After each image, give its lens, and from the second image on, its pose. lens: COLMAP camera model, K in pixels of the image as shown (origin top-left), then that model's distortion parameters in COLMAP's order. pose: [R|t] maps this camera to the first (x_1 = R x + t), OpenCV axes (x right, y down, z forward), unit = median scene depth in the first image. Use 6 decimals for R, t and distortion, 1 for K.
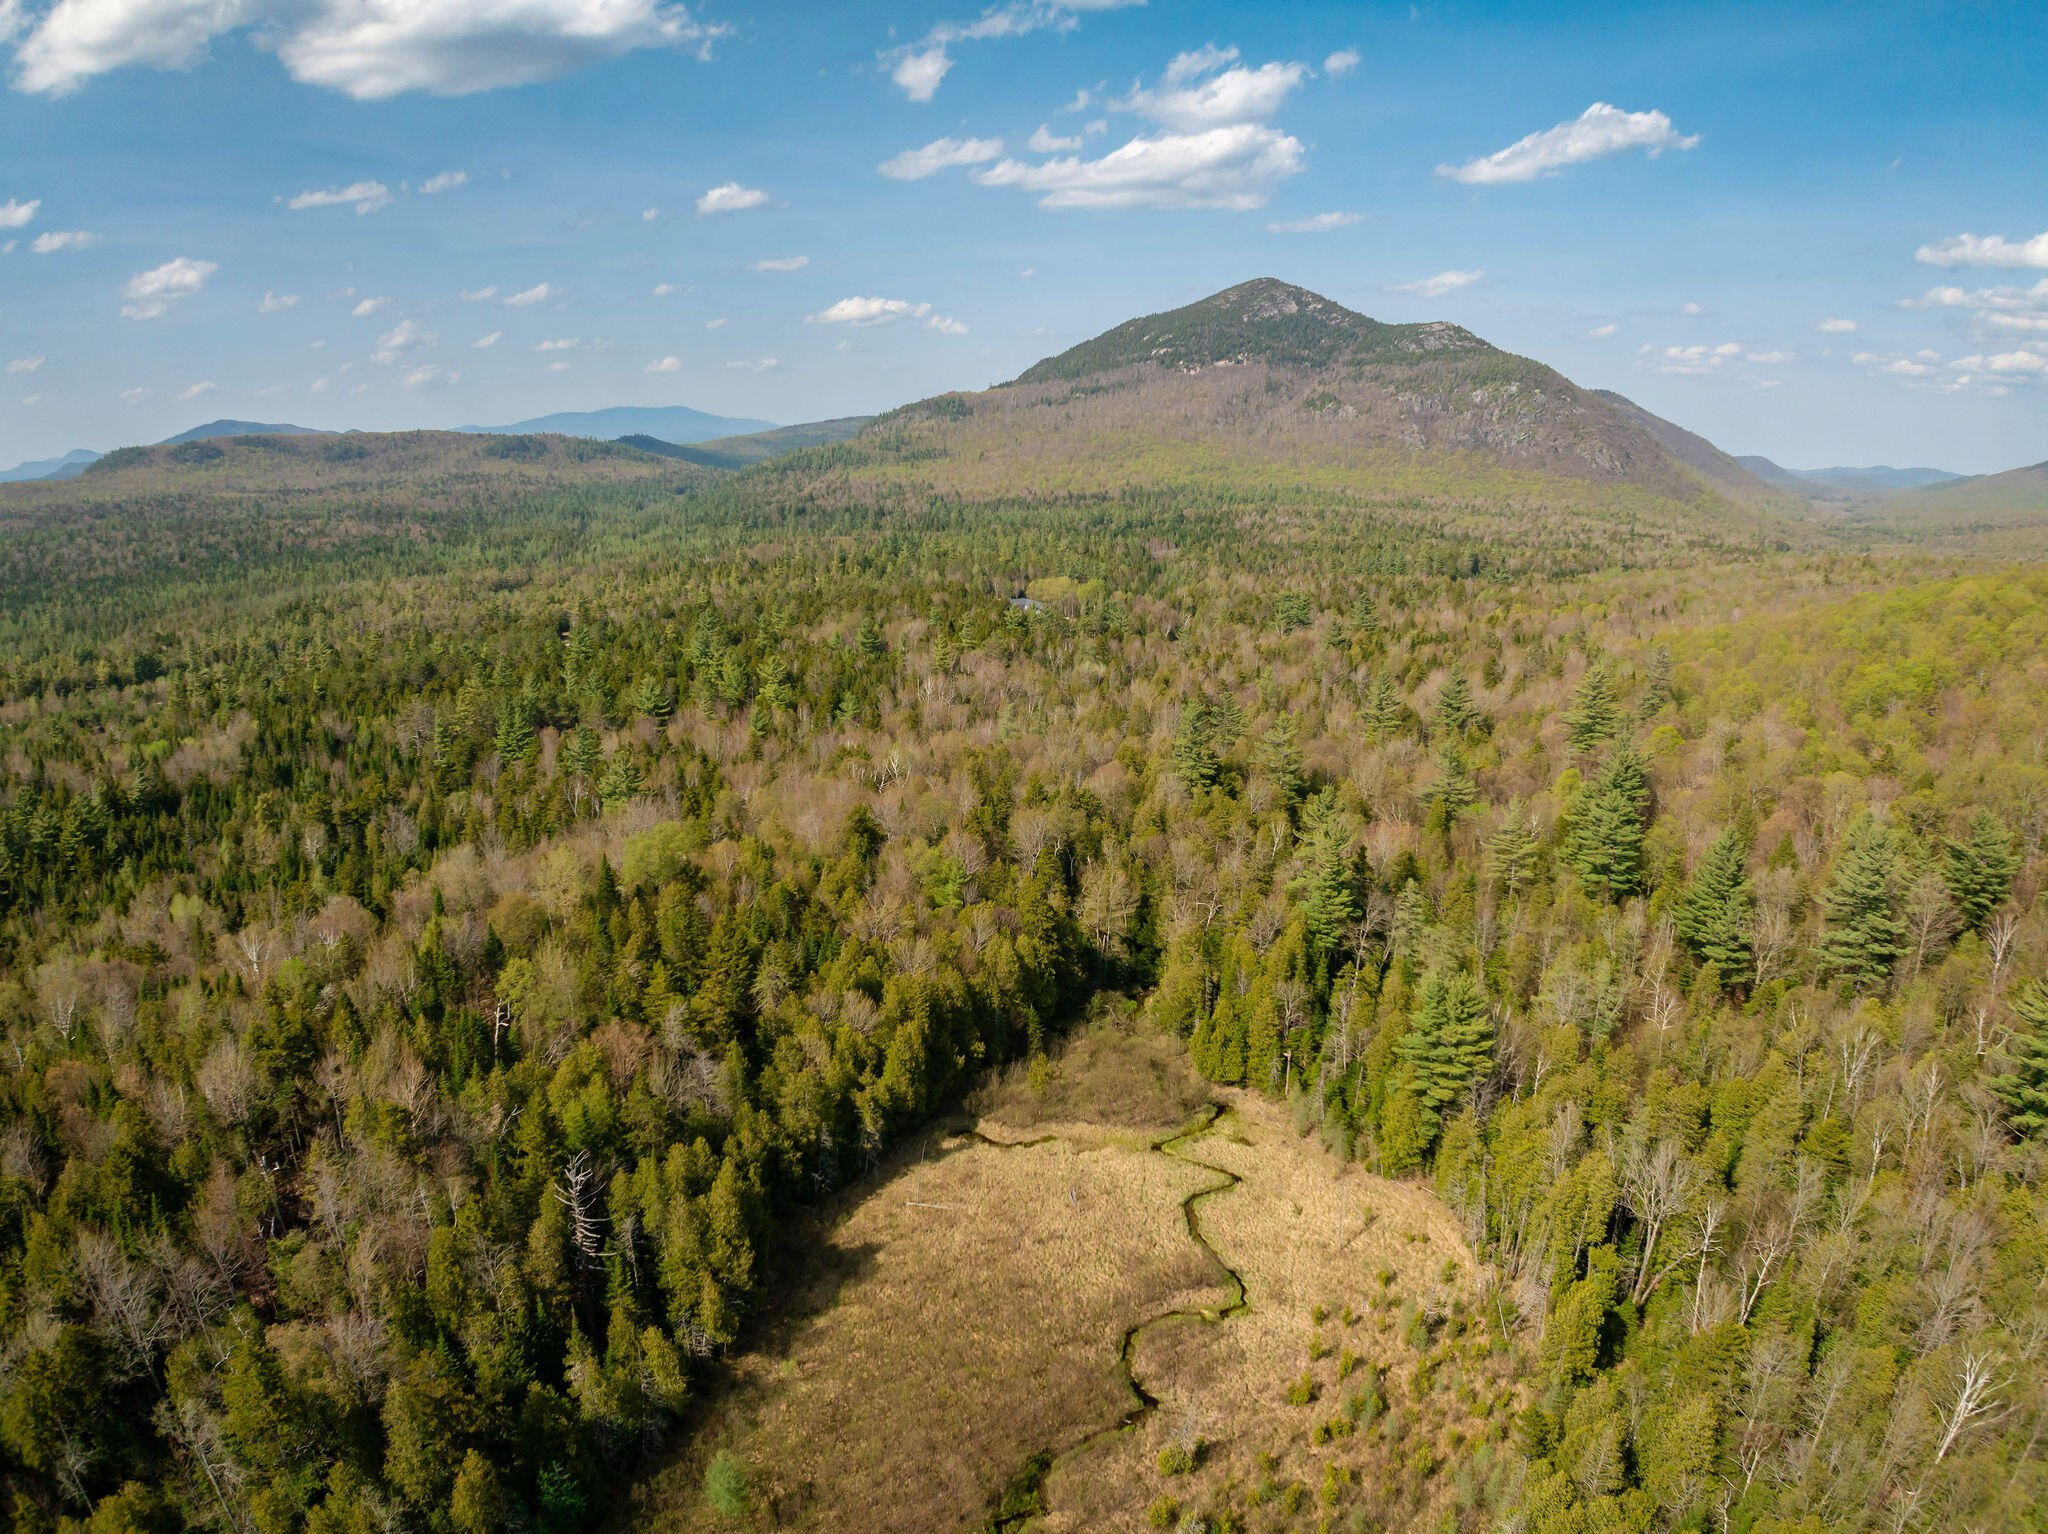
lens RADIAL K [[1313.3, 0, 1024.0], [0, 1313.3, 767.0], [0, 0, 1]] dist [-0.191274, 0.003428]
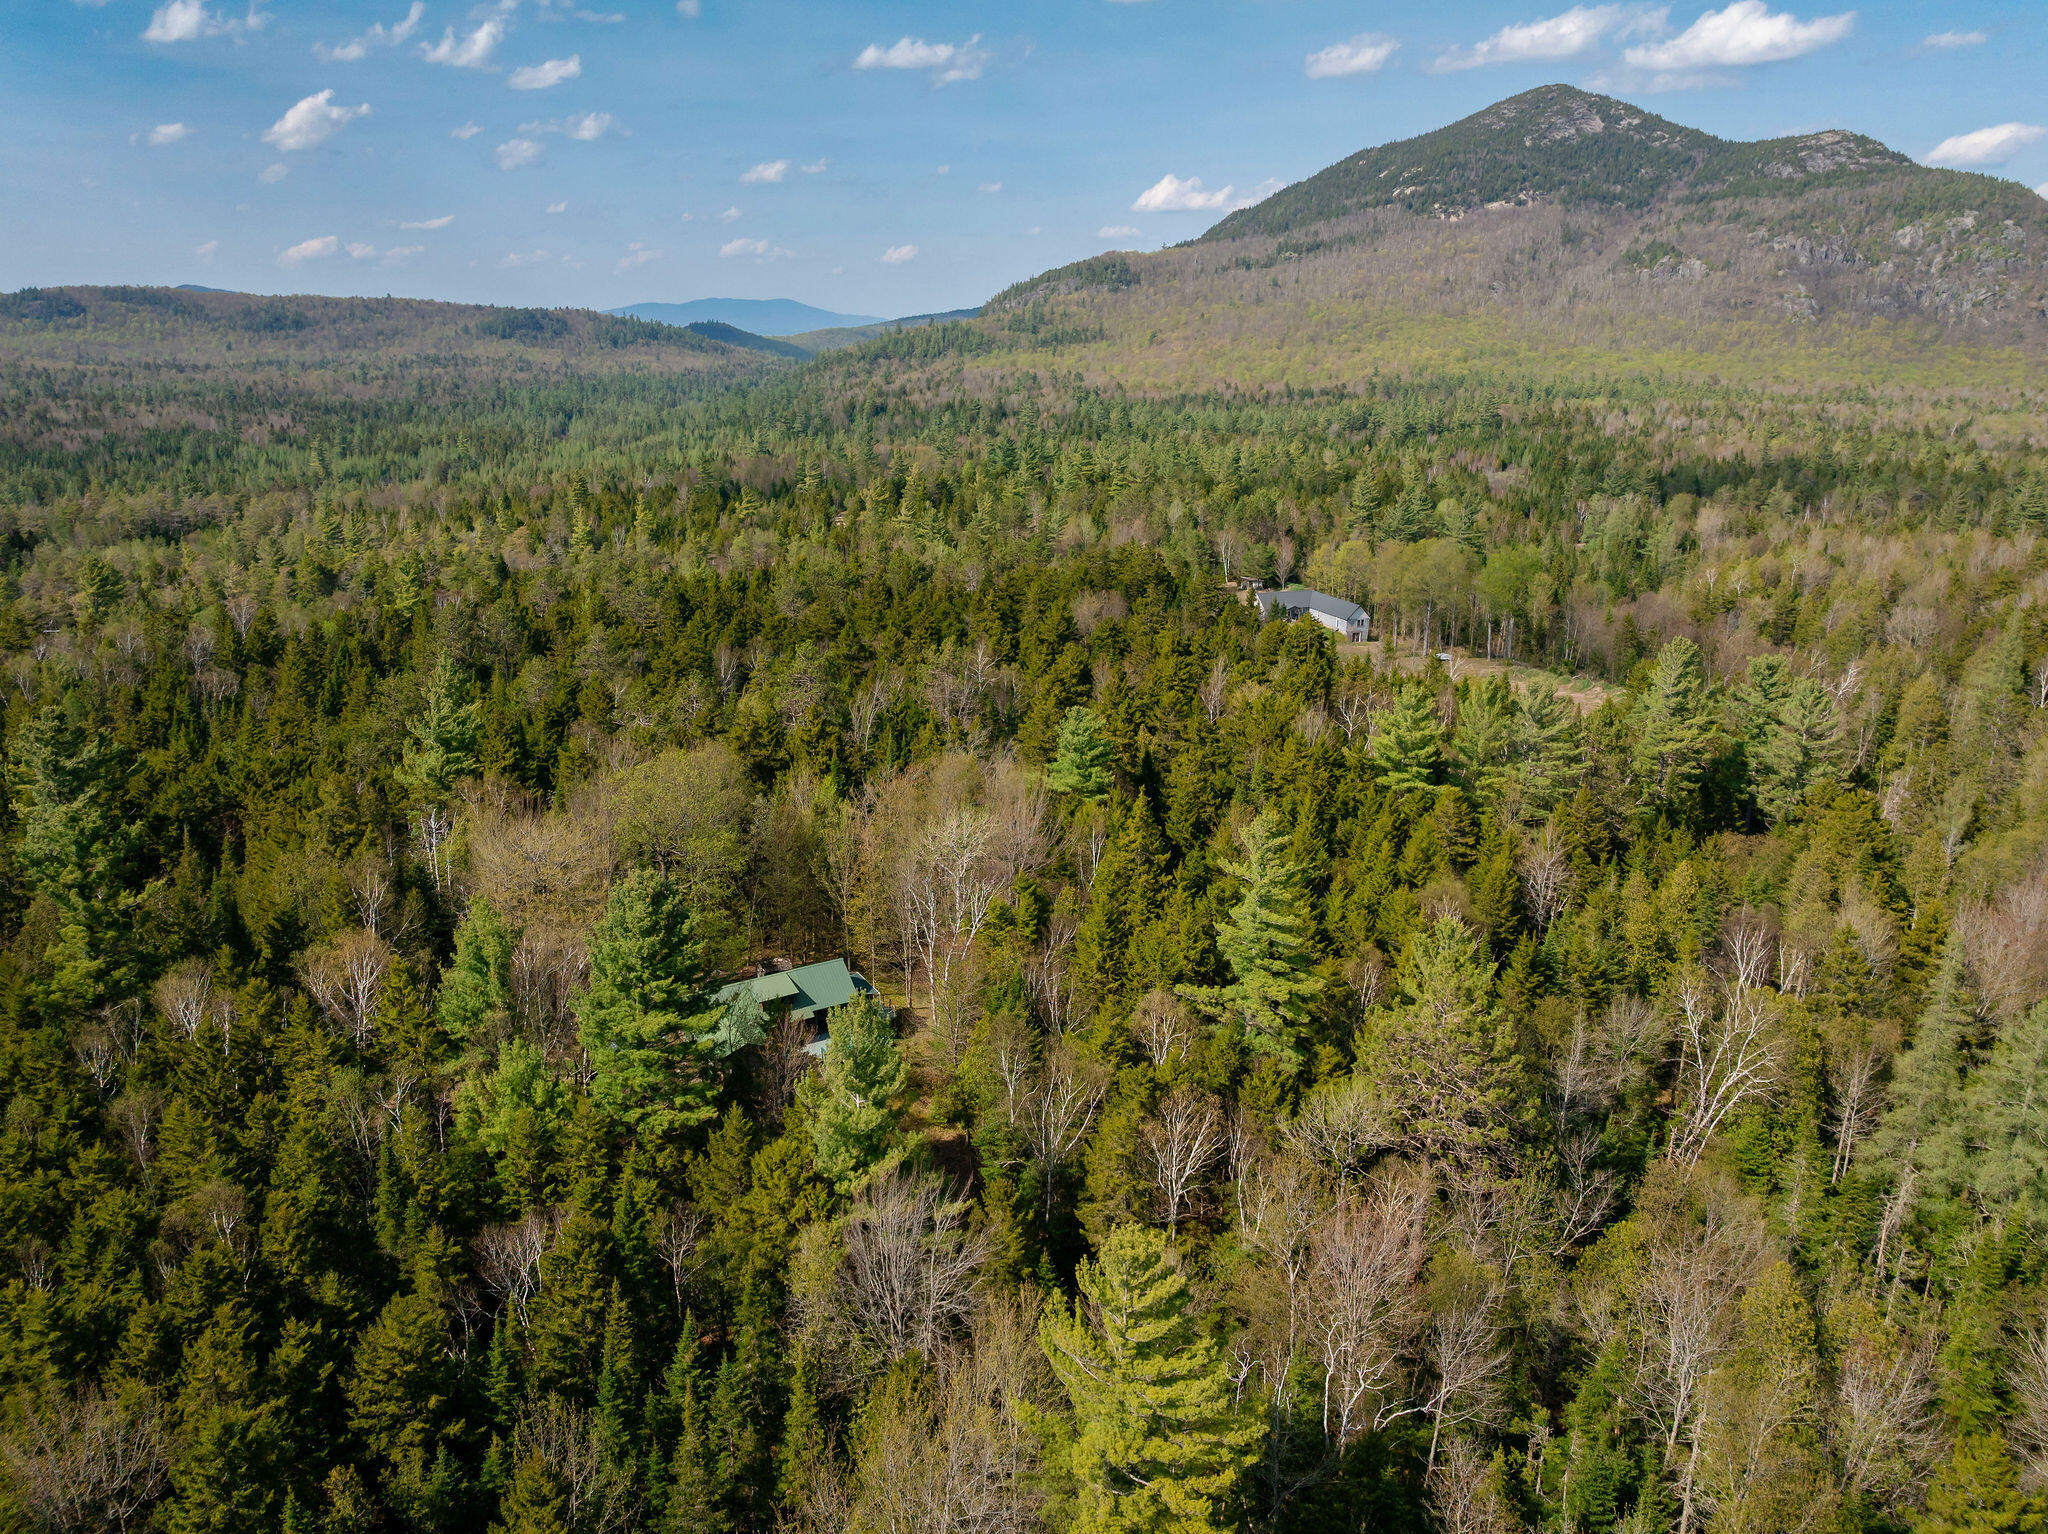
lens RADIAL K [[1478.4, 0, 1024.0], [0, 1478.4, 767.0], [0, 0, 1]] dist [-0.039187, 0.013258]
pose [[0.994275, 0.025712, -0.103715, -0.012543], [-0.022608, 0.999264, 0.030998, -0.029356], [0.104435, -0.028476, 0.994124, 0.183399]]
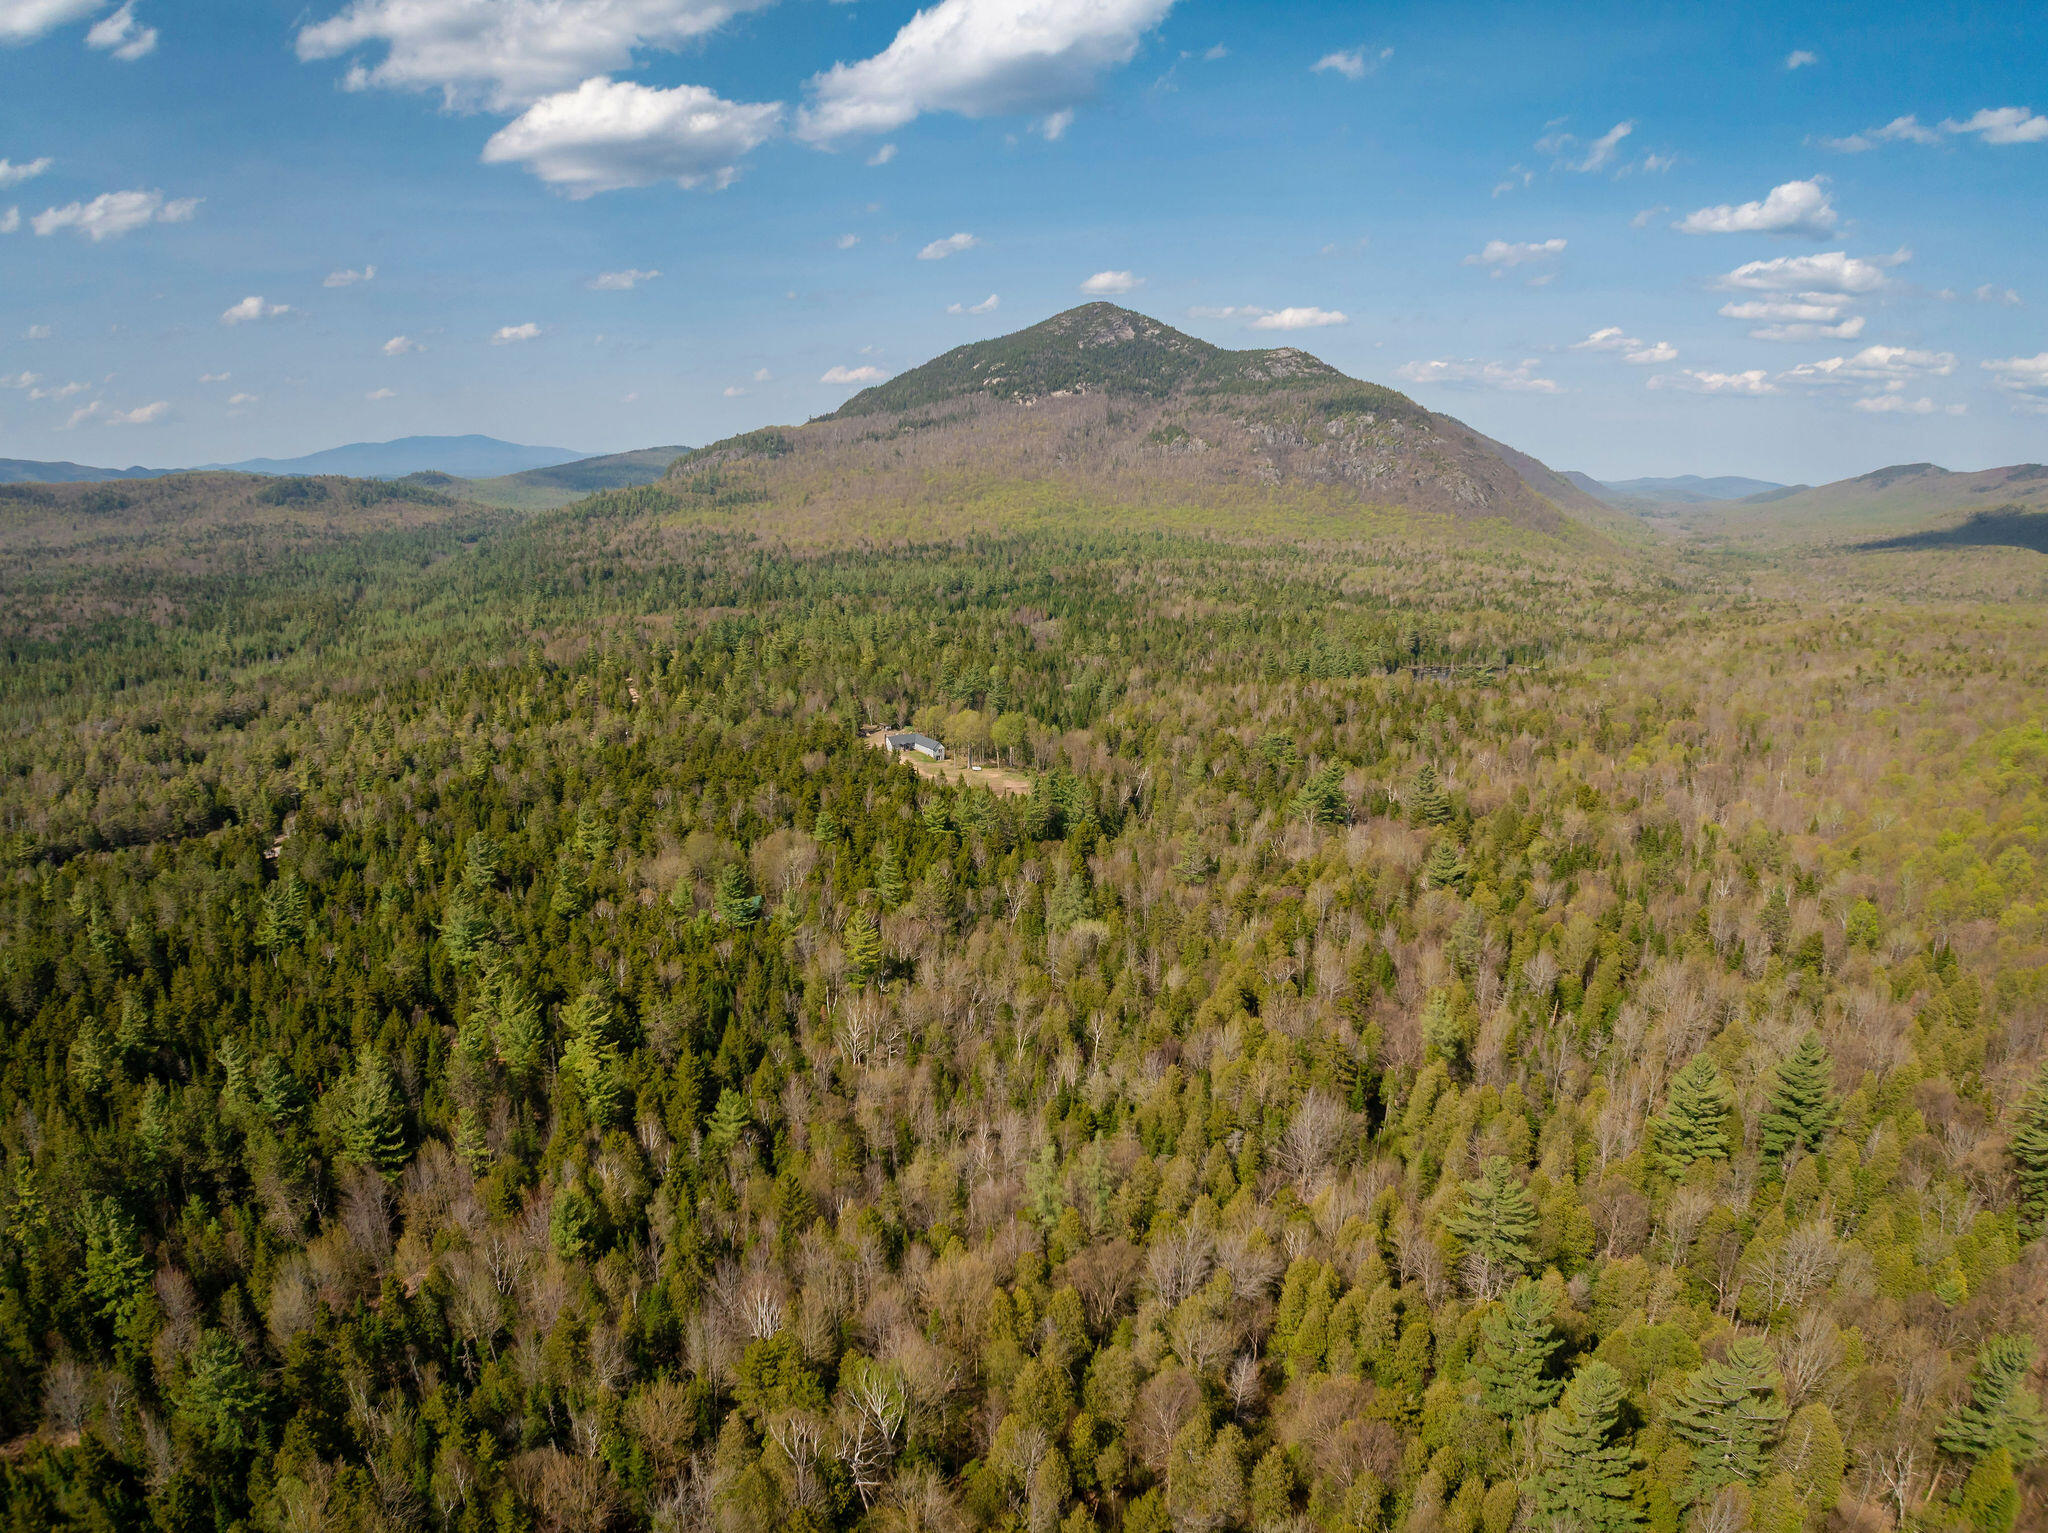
lens RADIAL K [[1313.3, 0, 1024.0], [0, 1313.3, 766.5], [0, 0, 1]] dist [-0.191274, 0.003428]
pose [[0.989449, -0.031623, 0.141388, -0.014929], [0.033927, 0.999327, -0.013917, -0.032581], [-0.140853, 0.018567, 0.989856, 0.079518]]
